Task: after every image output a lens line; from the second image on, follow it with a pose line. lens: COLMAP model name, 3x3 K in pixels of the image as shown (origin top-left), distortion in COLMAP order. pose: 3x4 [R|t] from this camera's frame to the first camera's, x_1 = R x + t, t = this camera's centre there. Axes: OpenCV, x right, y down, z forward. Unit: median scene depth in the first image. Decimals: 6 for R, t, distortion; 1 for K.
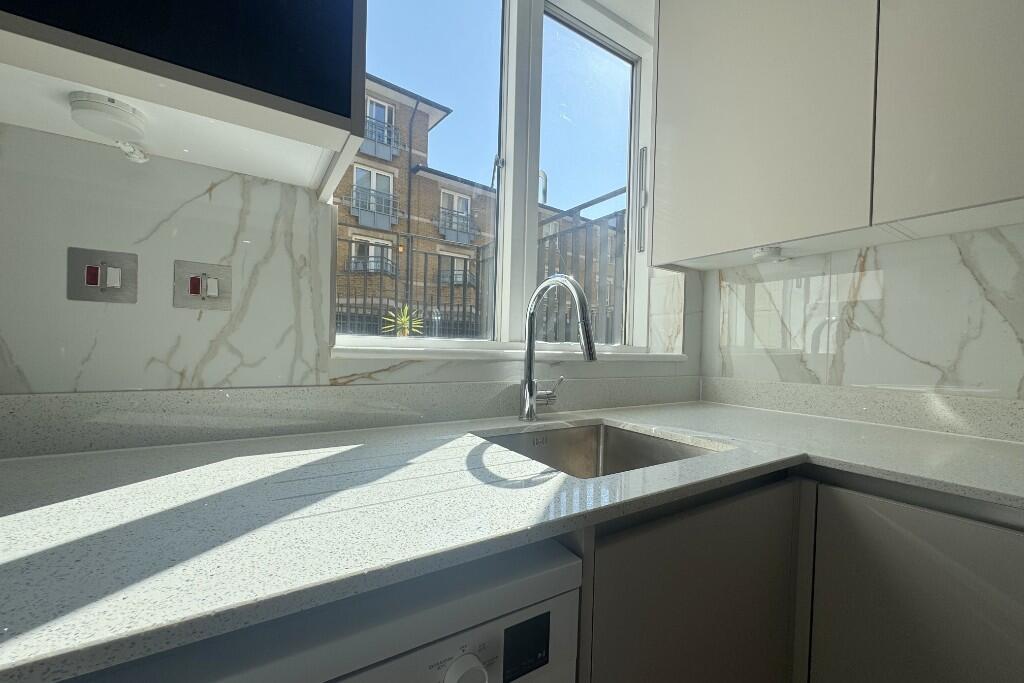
lens RADIAL K [[411.9, 0, 512.2], [0, 411.9, 351.1], [0, 0, 1]] dist [-0.000374, 0.000029]
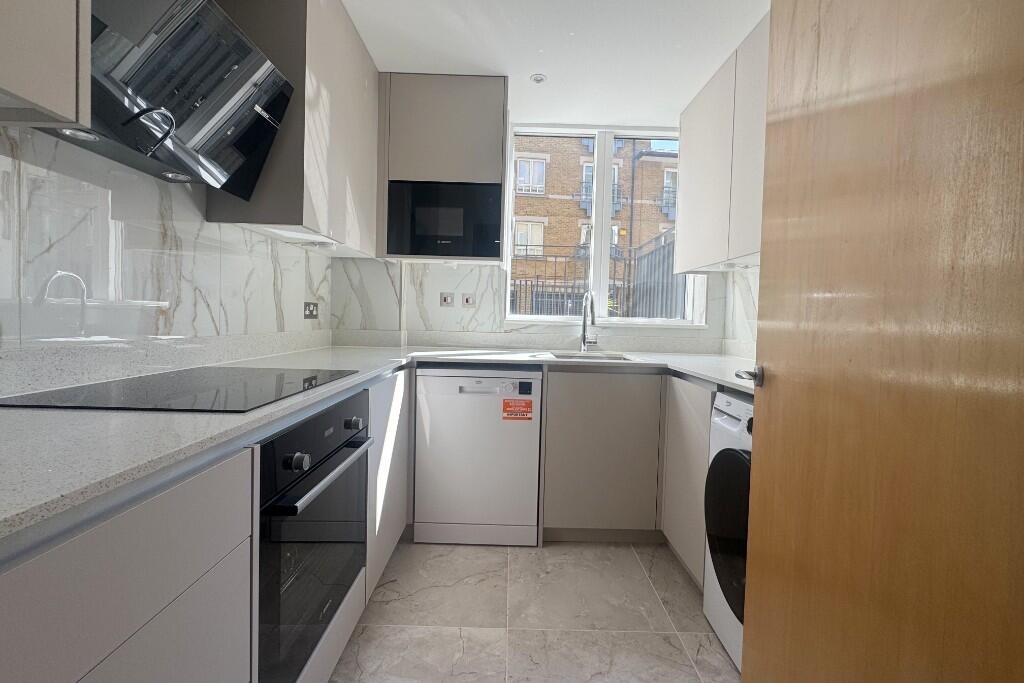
lens RADIAL K [[405.3, 0, 512.5], [0, 405.3, 326.4], [0, 0, 1]] dist [-0.000074, 0.000167]
pose [[0.847003, 0.011126, -0.531471, 0.595464], [-0.011344, 0.999932, 0.002853, 0.016753], [0.531467, 0.003612, 0.847071, -0.731650]]
